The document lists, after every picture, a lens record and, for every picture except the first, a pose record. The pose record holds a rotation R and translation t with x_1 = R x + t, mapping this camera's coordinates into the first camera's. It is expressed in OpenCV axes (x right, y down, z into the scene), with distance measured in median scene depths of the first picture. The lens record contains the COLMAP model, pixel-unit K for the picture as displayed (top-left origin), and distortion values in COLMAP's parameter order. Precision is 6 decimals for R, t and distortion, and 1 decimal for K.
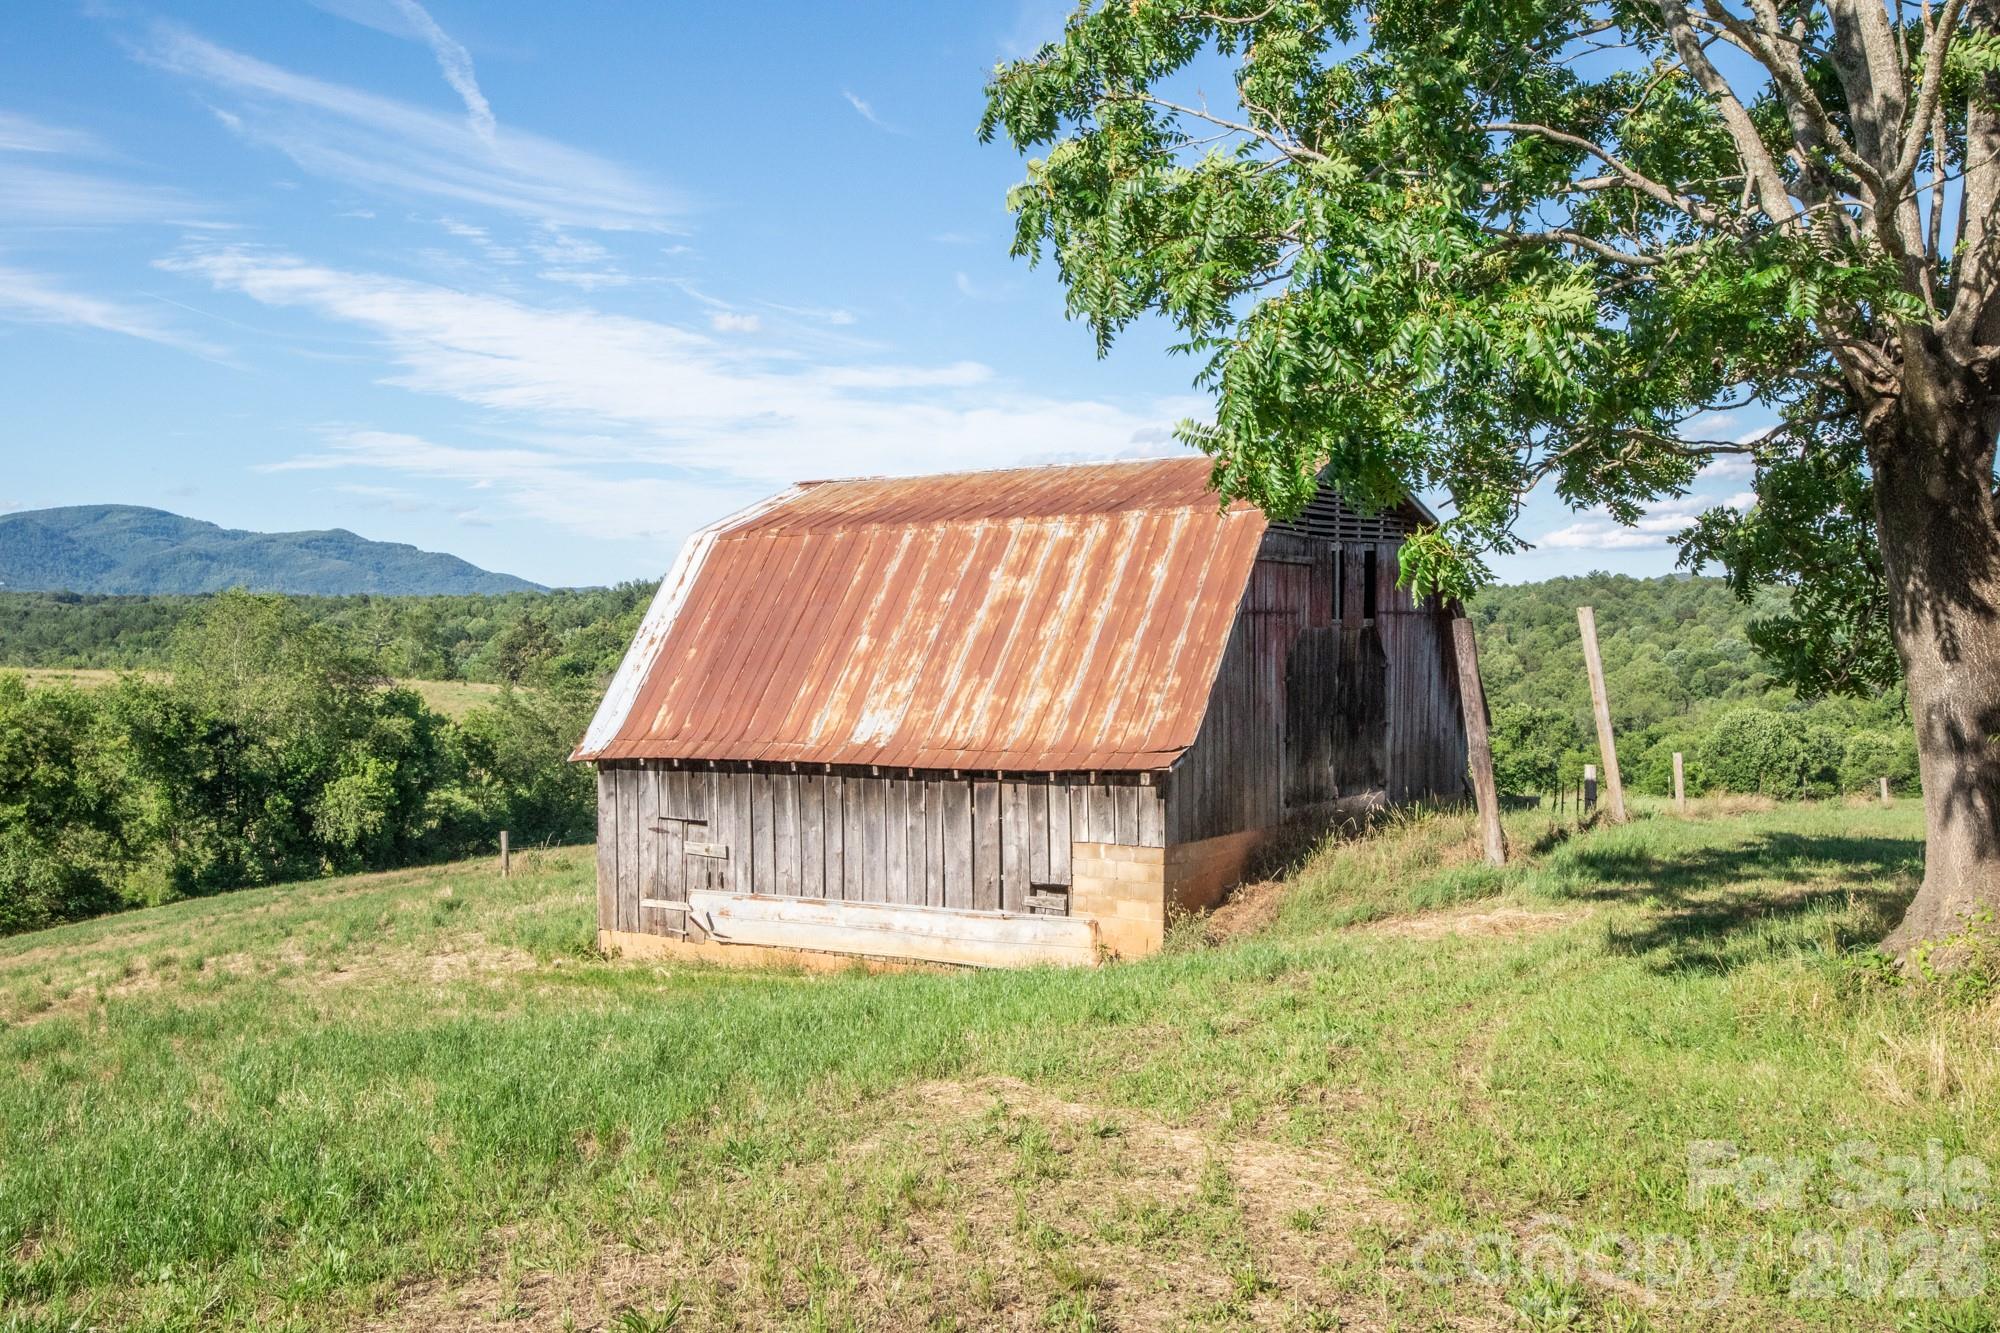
lens RADIAL K [[1960.0, 0, 1004.2], [0, 1960.0, 655.7], [0, 0, 1]] dist [0.037677, 0.000000]
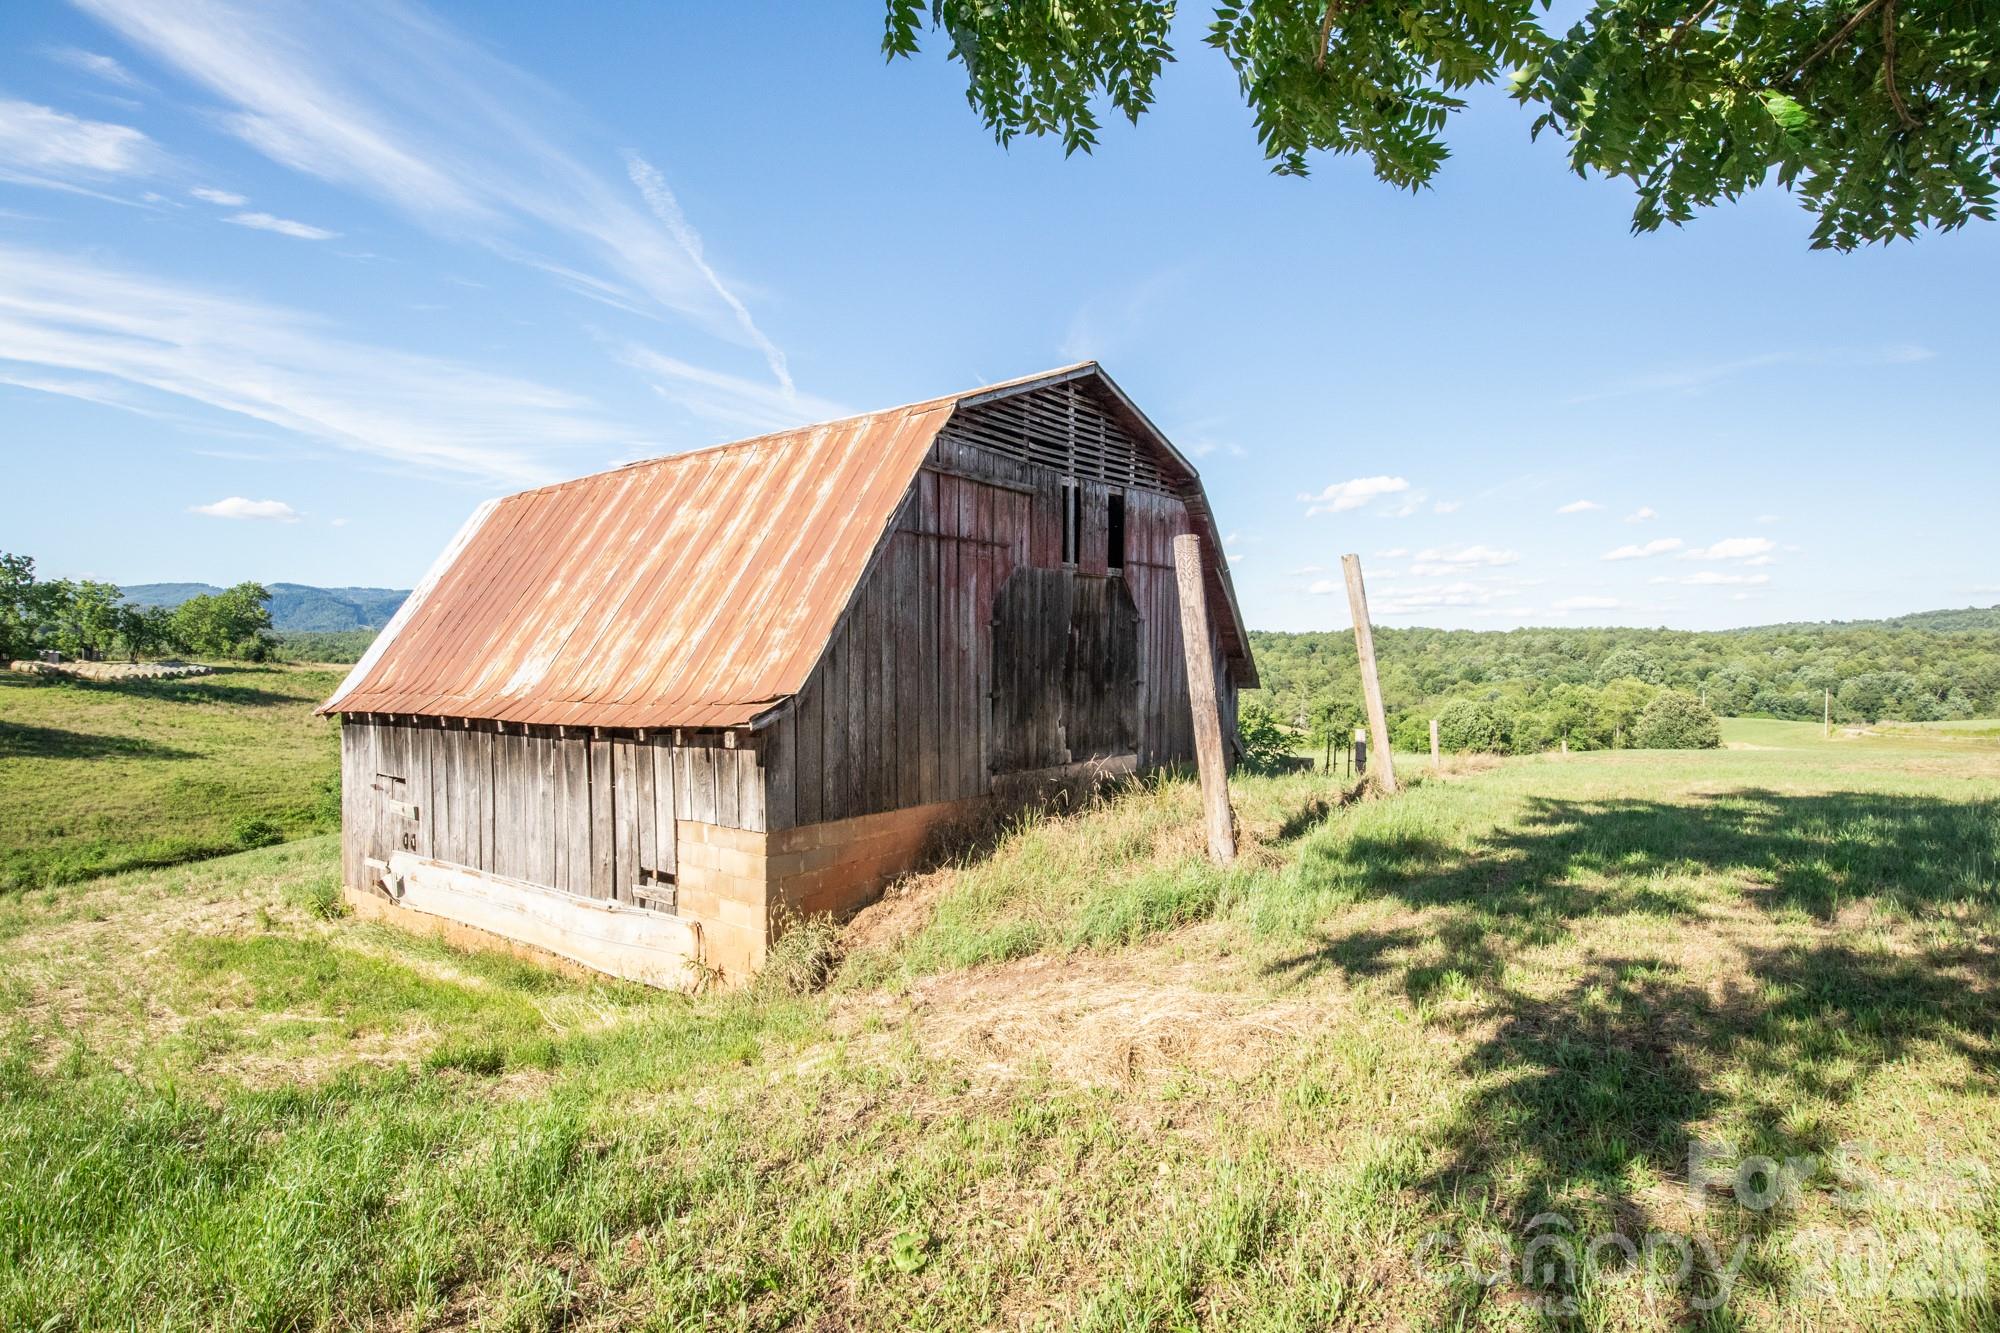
lens RADIAL K [[1063.5, 0, 984.0], [0, 1063.5, 661.5], [0, 0, 1]] dist [-0.005765, 0.001259]
pose [[0.998344, 0.005317, -0.057281, 0.151876], [-0.005743, 0.999957, -0.007271, 0.029081], [0.057240, 0.007588, 0.998332, 0.492478]]
